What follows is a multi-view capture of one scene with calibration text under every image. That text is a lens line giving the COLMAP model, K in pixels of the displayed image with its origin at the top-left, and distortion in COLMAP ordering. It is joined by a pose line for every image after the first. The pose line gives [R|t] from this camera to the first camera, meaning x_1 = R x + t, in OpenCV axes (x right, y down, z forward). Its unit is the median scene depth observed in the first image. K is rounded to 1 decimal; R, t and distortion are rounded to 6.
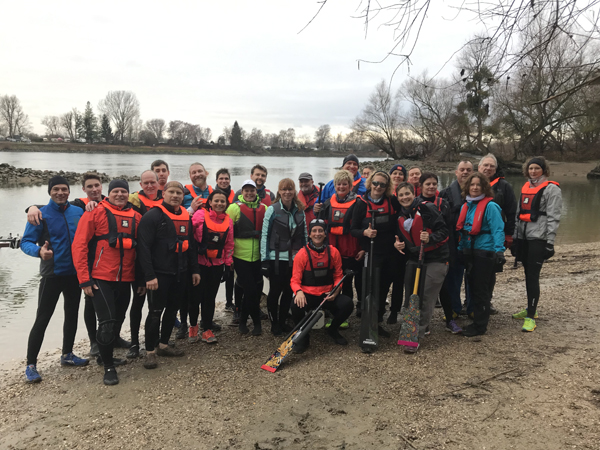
lens RADIAL K [[493.9, 0, 300.0], [0, 493.9, 225.0], [0, 0, 1]] dist [0.005857, 0.004023]
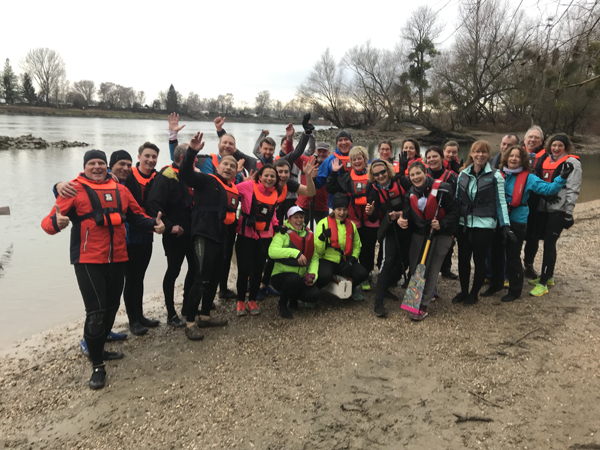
lens RADIAL K [[492.2, 0, 300.0], [0, 492.2, 225.0], [0, 0, 1]] dist [-0.000347, 0.005506]
pose [[0.992360, -0.006822, 0.123183, -0.011741], [-0.001302, 0.997835, 0.065753, -0.000517], [-0.123365, -0.065411, 0.990203, -0.000324]]
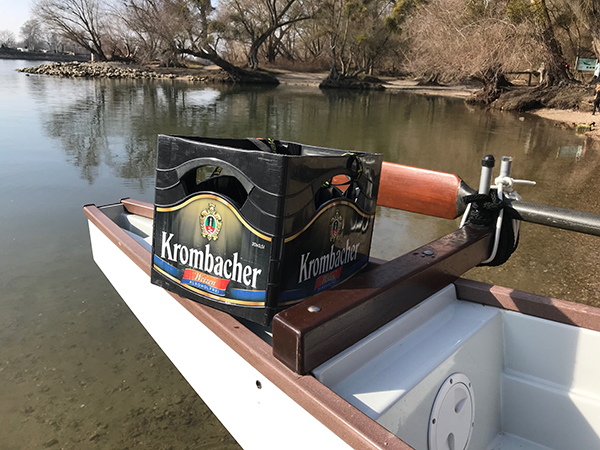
lens RADIAL K [[492.2, 0, 300.0], [0, 492.2, 225.0], [0, 0, 1]] dist [-0.000347, 0.005506]
pose [[0.873139, -0.115780, 0.473522, 0.066960], [0.031749, 0.982829, 0.181768, -0.011102], [-0.486436, -0.143675, 0.861822, 0.150938]]
